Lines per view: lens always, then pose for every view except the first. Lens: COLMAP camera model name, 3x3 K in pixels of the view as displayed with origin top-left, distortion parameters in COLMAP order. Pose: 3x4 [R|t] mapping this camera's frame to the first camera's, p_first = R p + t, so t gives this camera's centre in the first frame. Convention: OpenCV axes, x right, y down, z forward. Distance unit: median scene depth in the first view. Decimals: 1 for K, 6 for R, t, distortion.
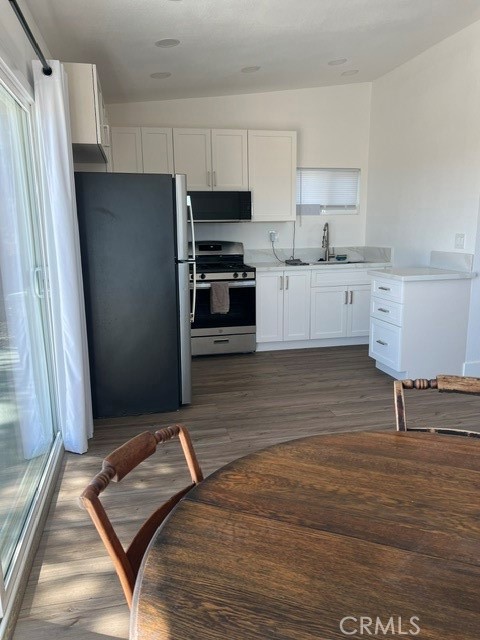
lens RADIAL K [[488.6, 0, 237.1], [0, 488.6, 318.5], [0, 0, 1]] dist [0.003246, -0.014295]
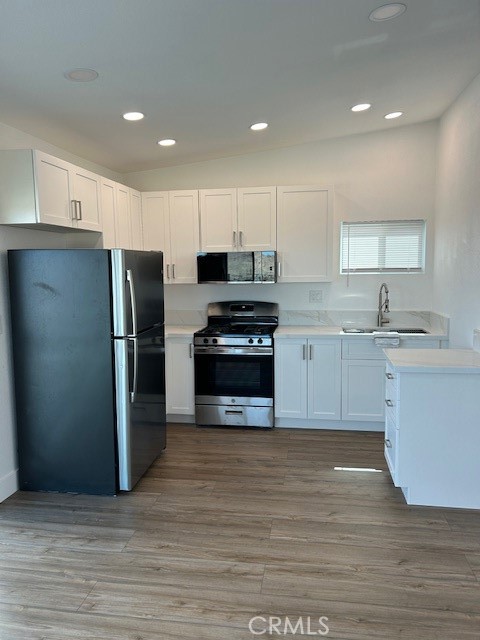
lens RADIAL K [[488.6, 0, 256.1], [0, 488.6, 287.7], [0, 0, 1]] dist [0.003246, -0.014295]
pose [[0.933141, 0.021442, -0.358872, 0.420395], [-0.065140, 0.991781, -0.110121, -0.110713], [0.353561, 0.126135, 0.926868, 0.173019]]
